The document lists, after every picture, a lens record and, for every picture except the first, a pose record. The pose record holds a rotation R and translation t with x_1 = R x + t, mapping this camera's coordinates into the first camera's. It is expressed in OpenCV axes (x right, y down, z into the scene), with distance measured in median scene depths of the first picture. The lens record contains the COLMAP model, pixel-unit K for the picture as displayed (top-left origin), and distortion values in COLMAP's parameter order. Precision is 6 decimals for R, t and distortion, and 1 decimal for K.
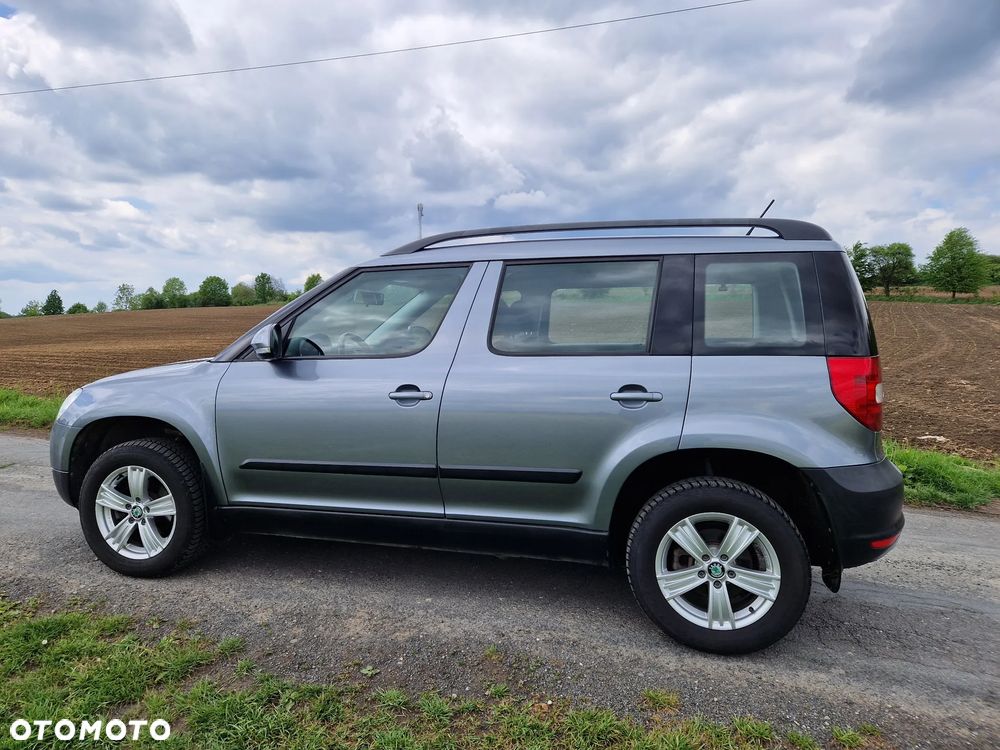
lens RADIAL K [[649.5, 0, 493.8], [0, 649.5, 366.3], [0, 0, 1]] dist [0.090304, -0.074361]
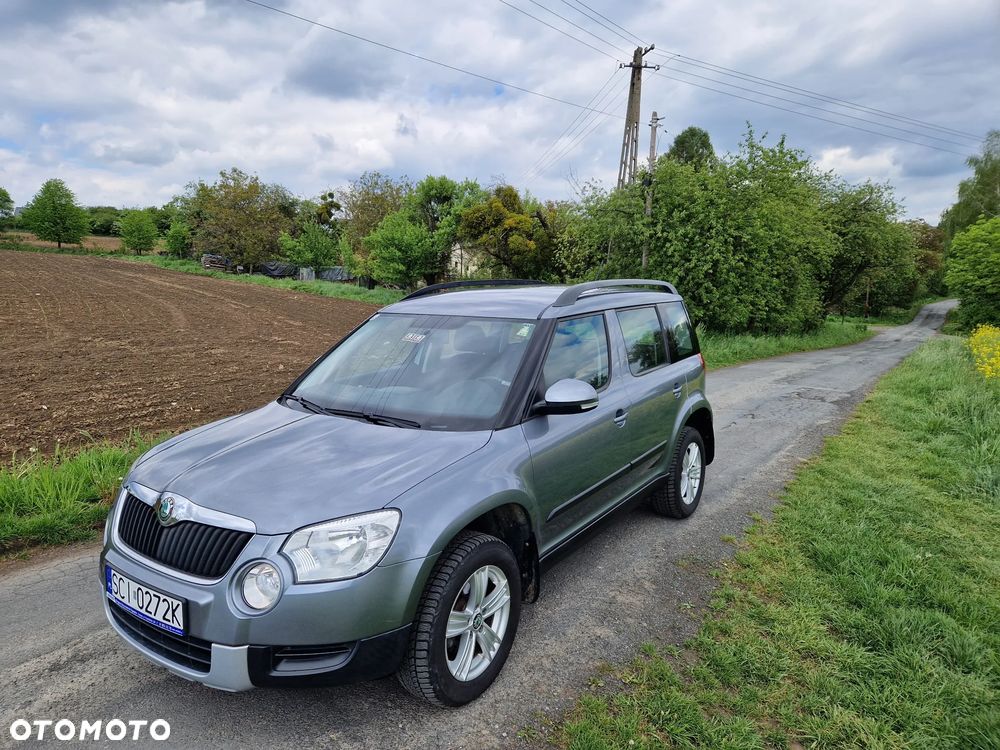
lens RADIAL K [[660.3, 0, 493.9], [0, 660.3, 378.4], [0, 0, 1]] dist [0.087369, -0.076908]
pose [[0.355112, -0.146406, 0.923288, -1.303050], [0.057768, 0.989209, 0.134641, -0.206306], [-0.933037, 0.005524, 0.359738, 0.687745]]
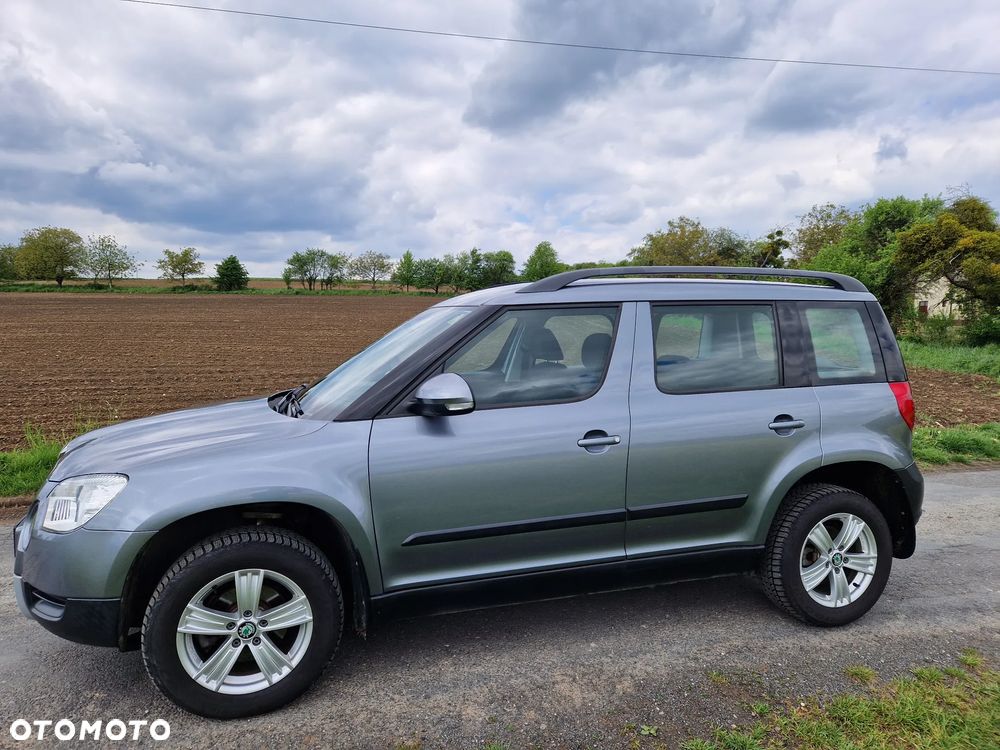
lens RADIAL K [[661.7, 0, 507.4], [0, 661.7, 374.8], [0, 0, 1]] dist [0.084509, -0.069964]
pose [[0.849693, -0.047751, 0.525112, -0.688958], [0.037946, 0.998846, 0.029429, -0.080379], [-0.525911, -0.005080, 0.850524, 0.207416]]
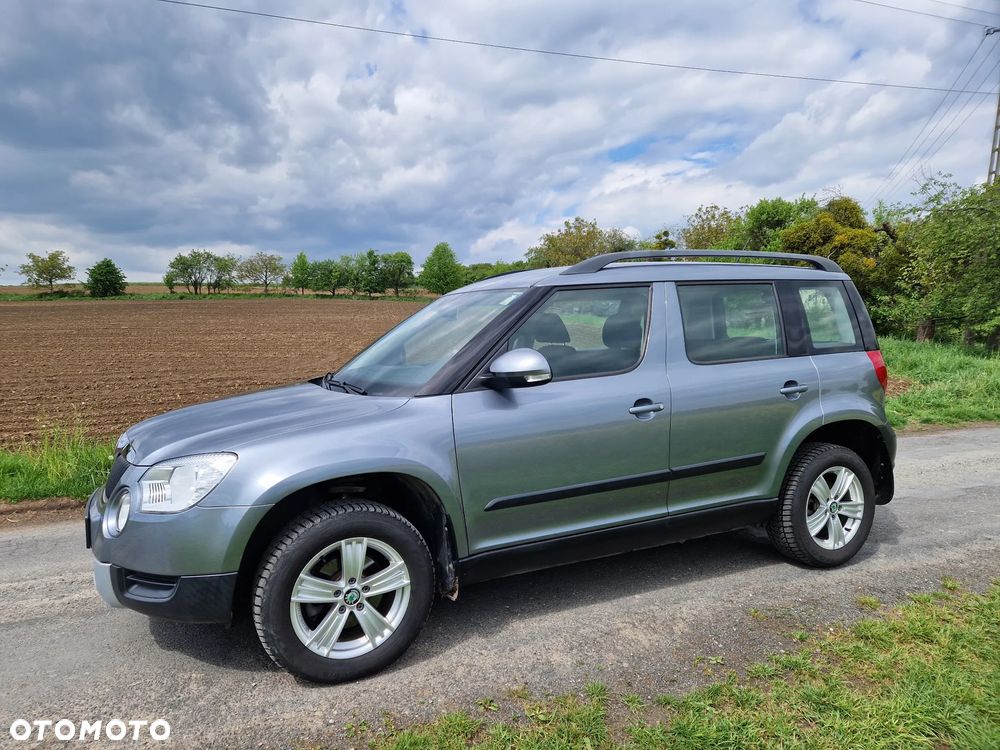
lens RADIAL K [[660.3, 0, 493.9], [0, 660.3, 378.4], [0, 0, 1]] dist [0.087369, -0.076908]
pose [[0.769381, -0.077812, 0.634033, -0.908709], [0.067690, 0.996896, 0.040205, -0.058335], [-0.635194, 0.011984, 0.772260, 0.290064]]
